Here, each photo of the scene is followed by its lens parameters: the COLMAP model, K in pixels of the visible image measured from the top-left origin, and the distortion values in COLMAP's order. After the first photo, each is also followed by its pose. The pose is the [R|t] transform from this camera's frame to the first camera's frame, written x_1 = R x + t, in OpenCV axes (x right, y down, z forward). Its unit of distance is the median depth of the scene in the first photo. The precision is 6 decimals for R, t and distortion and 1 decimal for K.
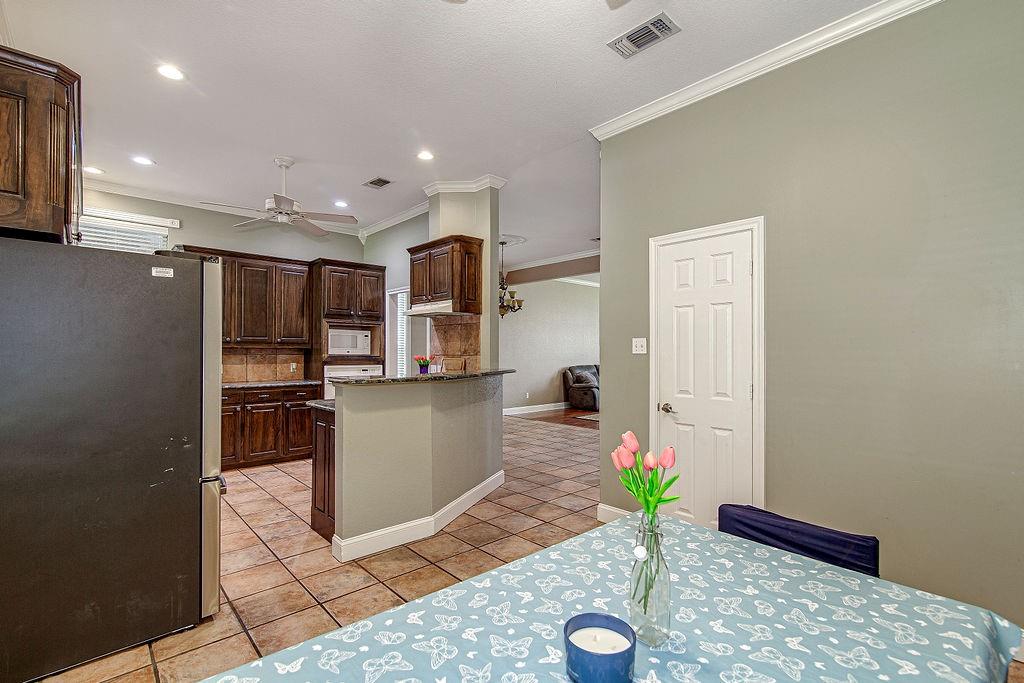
lens RADIAL K [[472.3, 0, 511.9], [0, 472.3, 346.4], [0, 0, 1]] dist [0.000154, 0.000371]
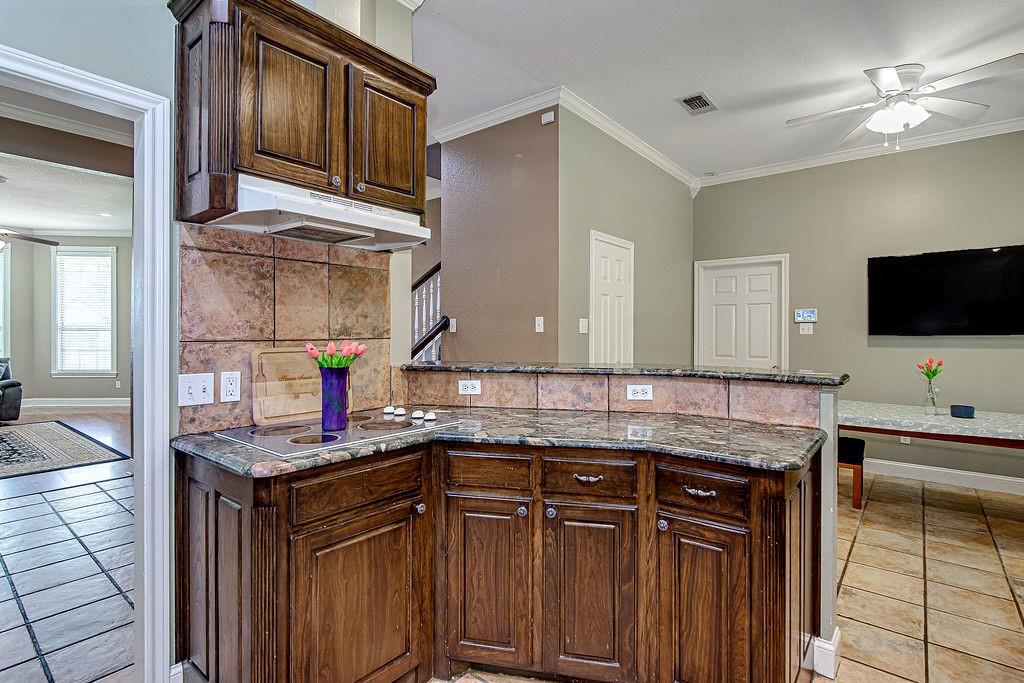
lens RADIAL K [[498.2, 0, 513.6], [0, 498.2, 336.2], [0, 0, 1]] dist [0.005649, -0.001070]
pose [[-0.151660, -0.009948, 0.988383, -0.587158], [-0.011280, 0.999902, 0.008333, 0.010593], [-0.988368, -0.009886, -0.151758, 0.943815]]
